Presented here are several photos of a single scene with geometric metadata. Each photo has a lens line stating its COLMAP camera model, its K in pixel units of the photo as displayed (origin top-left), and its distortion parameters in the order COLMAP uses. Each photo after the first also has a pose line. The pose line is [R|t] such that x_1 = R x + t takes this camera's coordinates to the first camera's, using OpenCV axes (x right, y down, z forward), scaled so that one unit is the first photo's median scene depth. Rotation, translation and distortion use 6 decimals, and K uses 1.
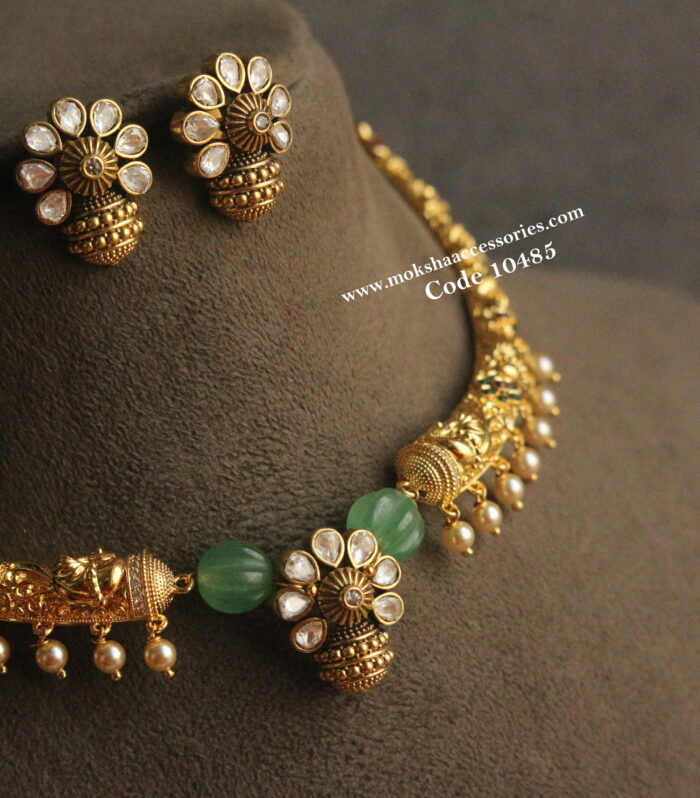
lens RADIAL K [[3238.3, 0, 347.3], [0, 3238.3, 404.5], [0, 0, 1]] dist [0.021639, 0.000000]
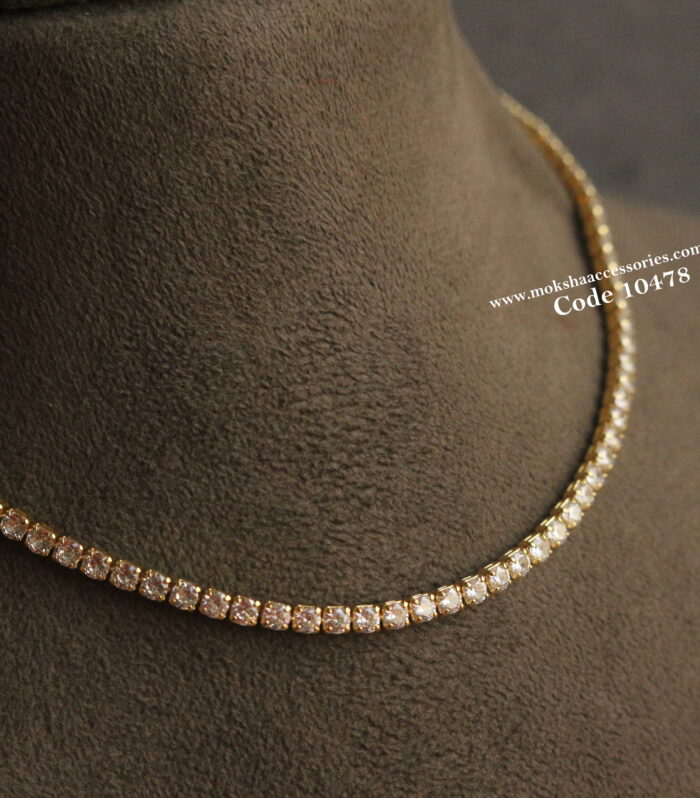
lens RADIAL K [[3238.3, 0, 345.4], [0, 3238.3, 398.3], [0, 0, 1]] dist [0.021639, 0.000000]
pose [[0.996931, 0.078225, -0.003049, -0.016132], [-0.078283, 0.995984, -0.043455, 0.072014], [-0.000363, 0.043561, 0.999051, 0.114146]]
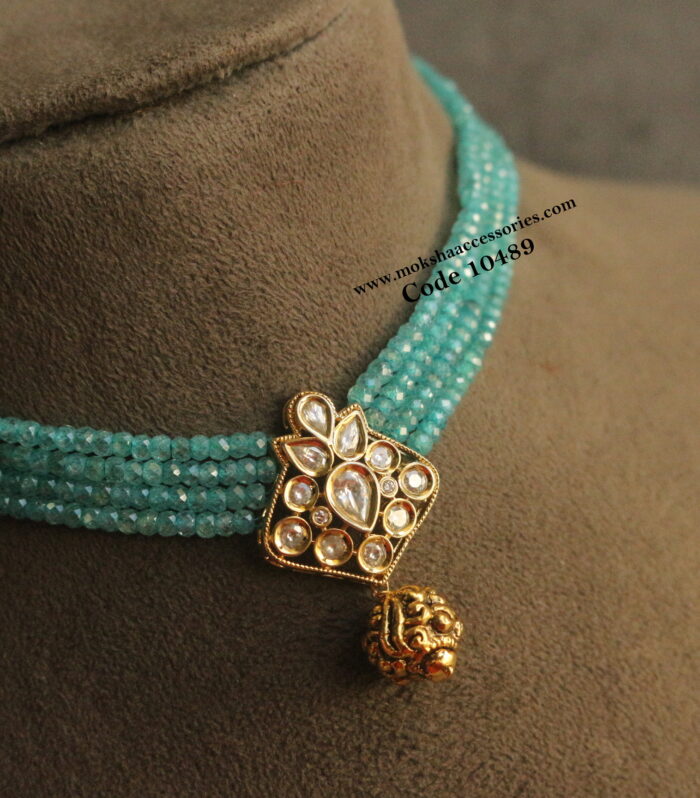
lens RADIAL K [[3238.3, 0, 348.4], [0, 3238.3, 400.0], [0, 0, 1]] dist [0.021639, 0.000000]
pose [[0.998013, -0.012476, -0.061759, 0.043237], [0.016400, 0.997851, 0.063434, -0.049800], [0.060835, -0.064321, 0.996073, 0.086708]]
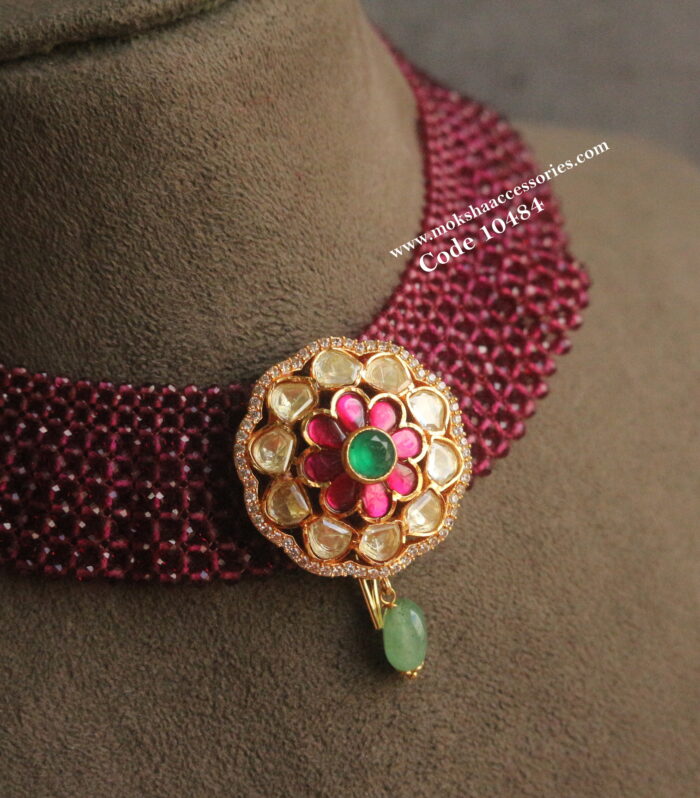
lens RADIAL K [[3238.3, 0, 350.2], [0, 3238.3, 398.1], [0, 0, 1]] dist [0.021639, 0.000000]
pose [[0.999538, 0.000383, 0.030388, -0.033533], [-0.002248, 0.998112, 0.061373, -0.021895], [-0.030307, -0.061412, 0.997652, -0.040493]]
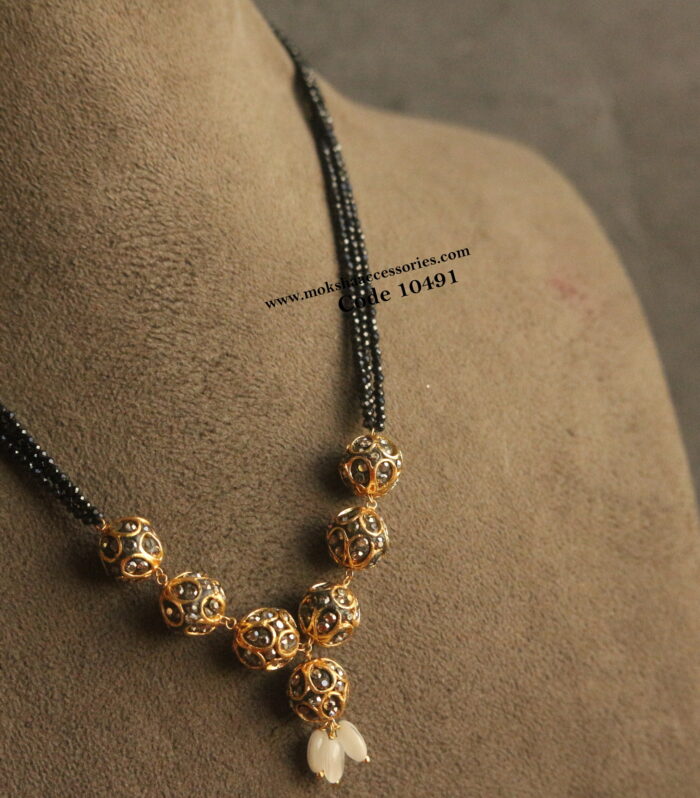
lens RADIAL K [[3238.3, 0, 350.5], [0, 3238.3, 401.2], [0, 0, 1]] dist [0.021639, 0.000000]
pose [[0.999615, 0.025961, 0.009742, 0.044060], [-0.025266, 0.997518, -0.065727, 0.174598], [-0.011424, 0.065456, 0.997790, -0.229287]]
